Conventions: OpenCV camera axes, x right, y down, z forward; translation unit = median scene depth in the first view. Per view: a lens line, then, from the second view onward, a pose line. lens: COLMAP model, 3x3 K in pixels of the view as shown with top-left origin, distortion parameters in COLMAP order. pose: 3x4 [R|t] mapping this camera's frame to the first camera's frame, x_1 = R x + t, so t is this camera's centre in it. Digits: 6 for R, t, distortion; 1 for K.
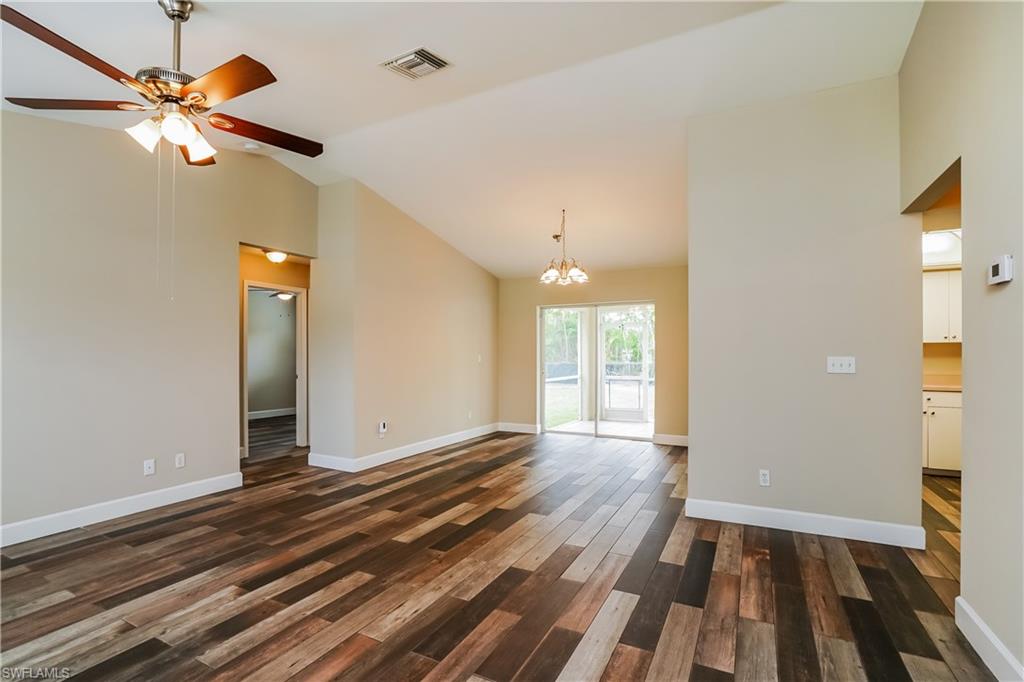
lens RADIAL K [[472.4, 0, 511.3], [0, 472.4, 348.6], [0, 0, 1]] dist [-0.030303, 0.016396]
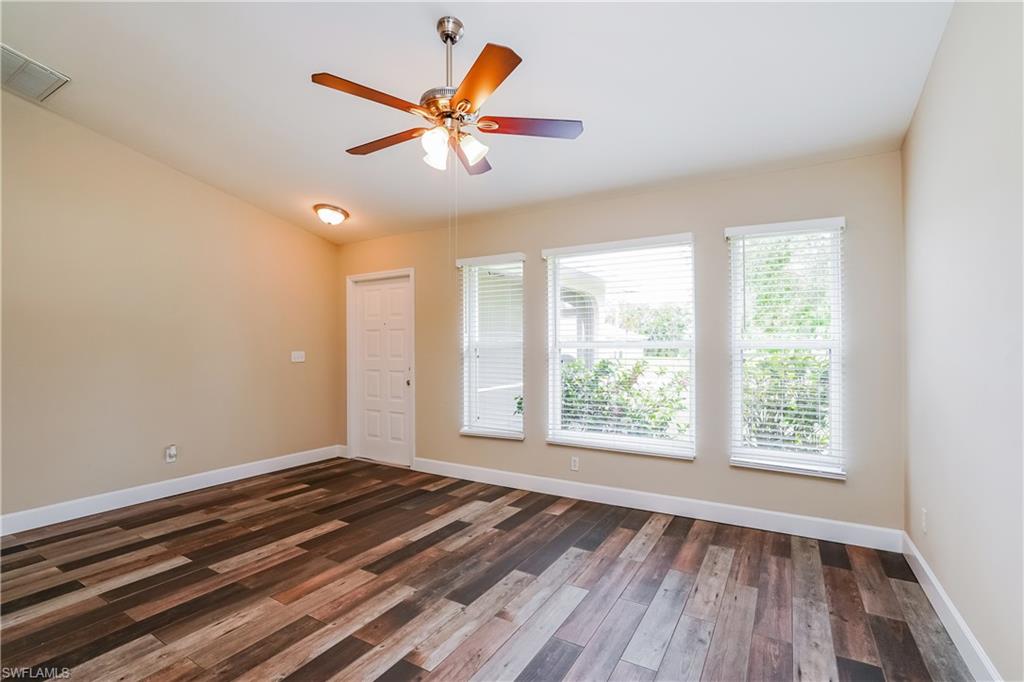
lens RADIAL K [[472.4, 0, 511.3], [0, 472.4, 348.6], [0, 0, 1]] dist [-0.030303, 0.016396]
pose [[-0.998163, 0.011110, 0.059564, -0.785831], [0.010288, 0.999848, -0.014081, 0.024468], [-0.059711, -0.013443, -0.998125, 1.756447]]
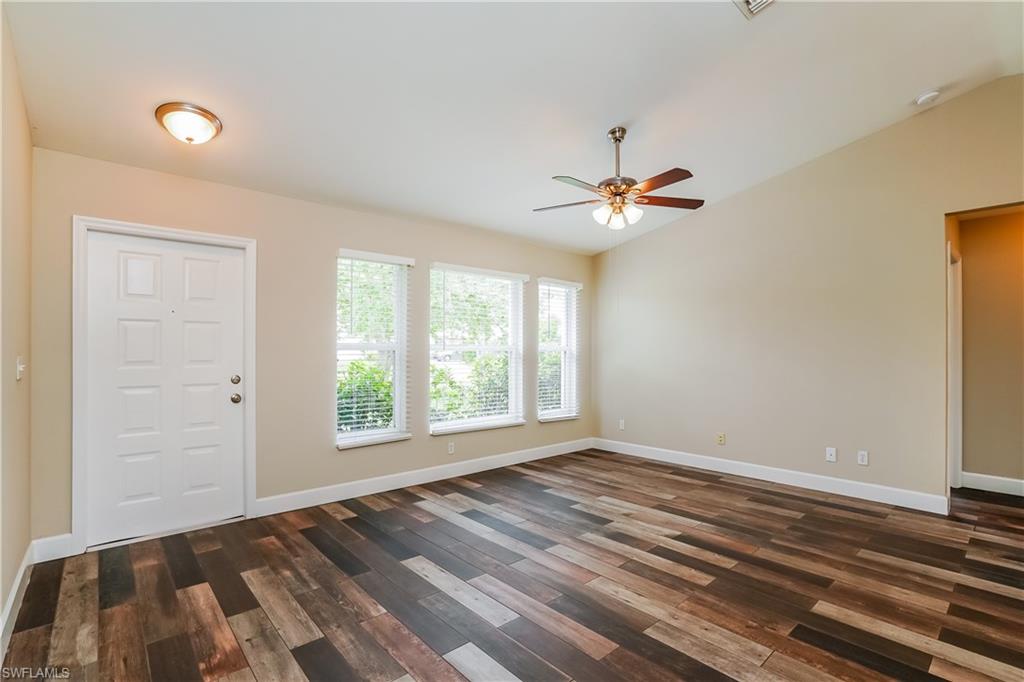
lens RADIAL K [[472.4, 0, 511.3], [0, 472.4, 348.6], [0, 0, 1]] dist [-0.030303, 0.016396]
pose [[-0.341735, -0.003079, -0.939791, 0.787234], [0.009158, 0.999936, -0.006606, 0.008093], [0.939752, -0.010864, -0.341685, 1.028792]]
